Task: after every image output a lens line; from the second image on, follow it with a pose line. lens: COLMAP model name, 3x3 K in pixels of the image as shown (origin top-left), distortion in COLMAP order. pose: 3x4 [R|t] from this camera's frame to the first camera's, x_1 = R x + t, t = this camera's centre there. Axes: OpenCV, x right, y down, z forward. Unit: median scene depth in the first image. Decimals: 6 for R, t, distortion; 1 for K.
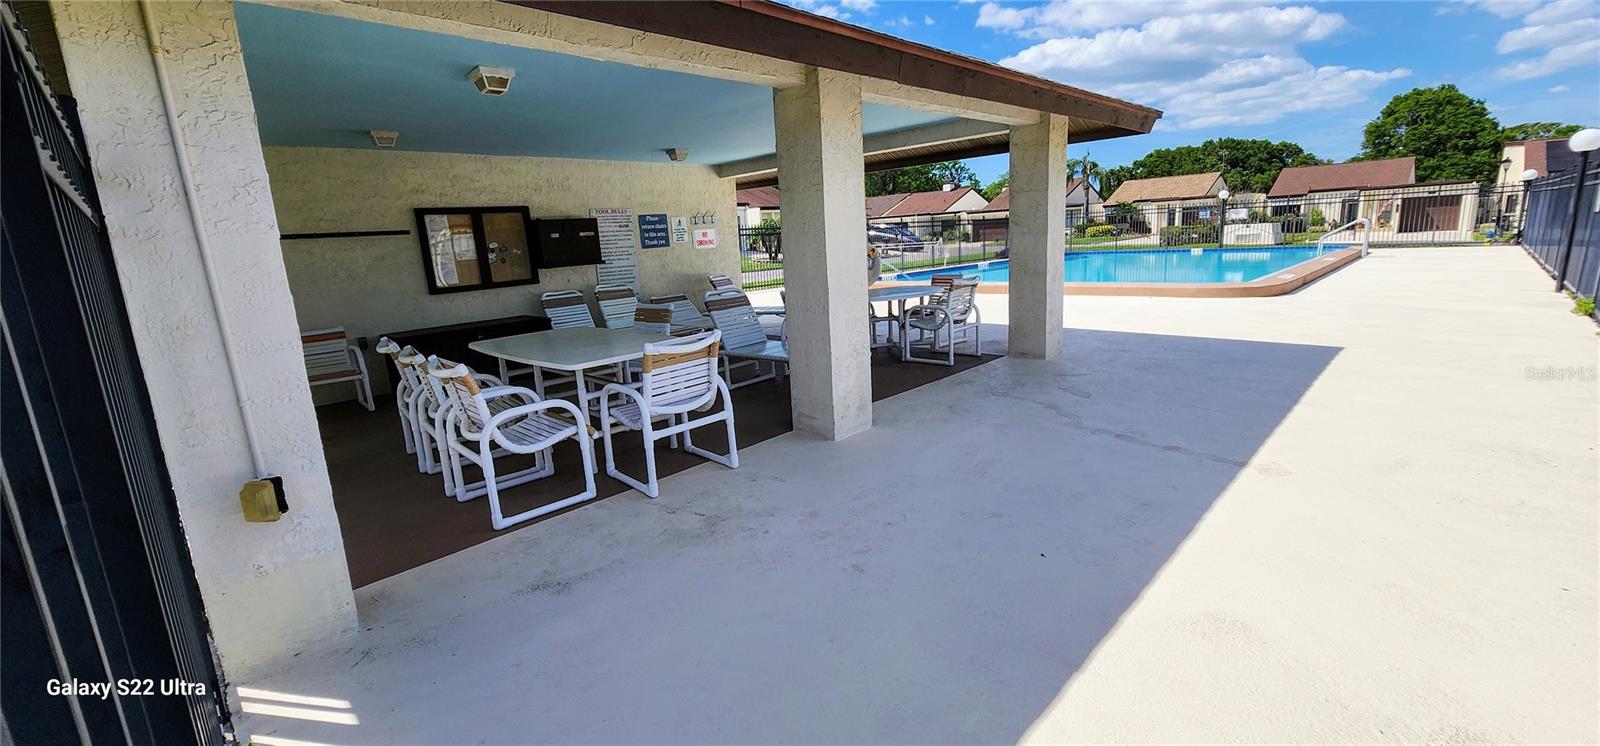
lens RADIAL K [[655.2, 0, 800.0], [0, 655.2, 373.0], [0, 0, 1]] dist [-0.011033, 0.003136]
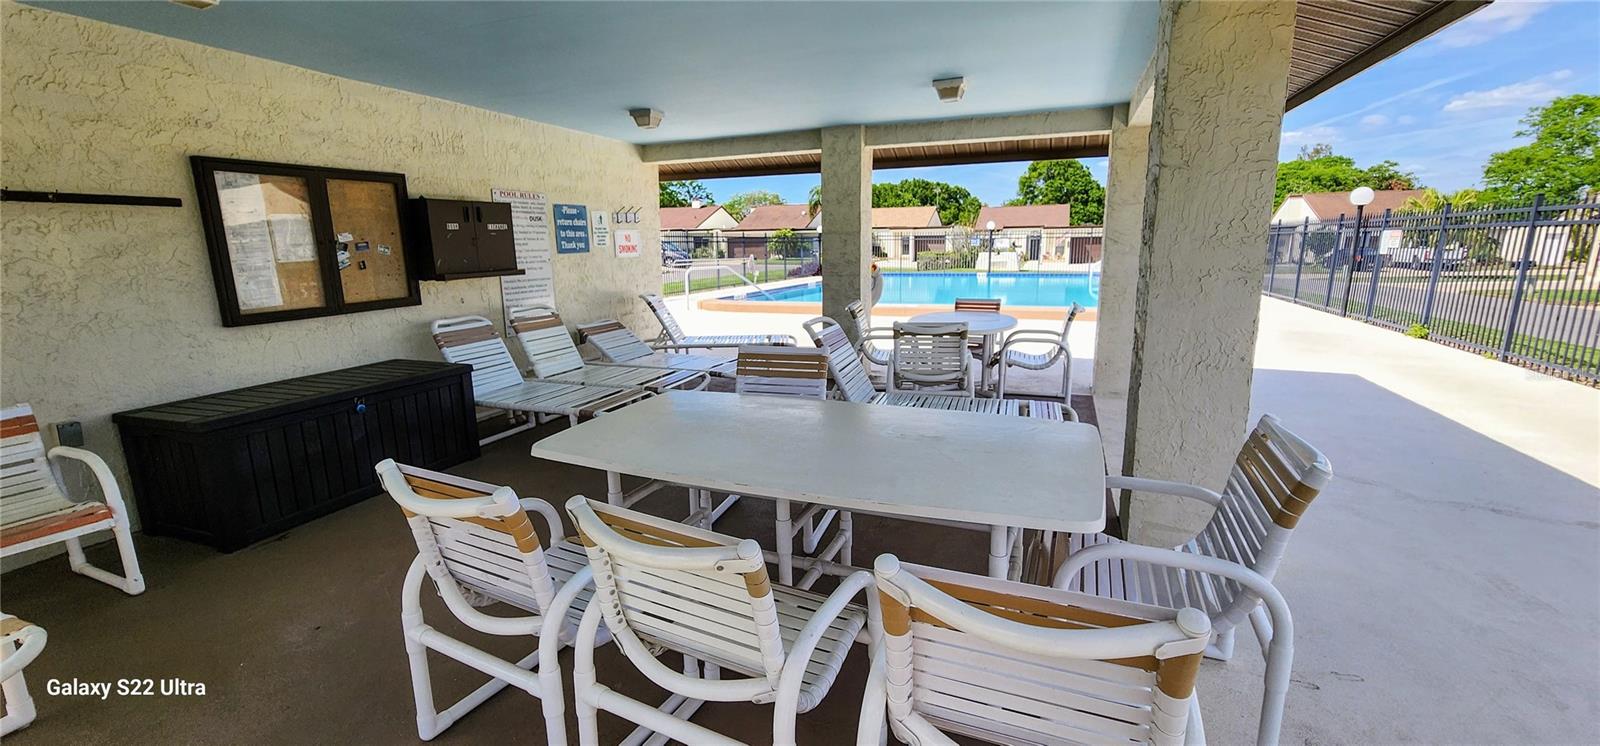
lens RADIAL K [[655.2, 0, 800.0], [0, 655.2, 373.0], [0, 0, 1]] dist [-0.011033, 0.003136]
pose [[0.918476, -0.033093, 0.394090, -0.281913], [0.042713, 0.998965, -0.015661, -0.045116], [-0.393164, 0.031217, 0.918938, 0.282222]]
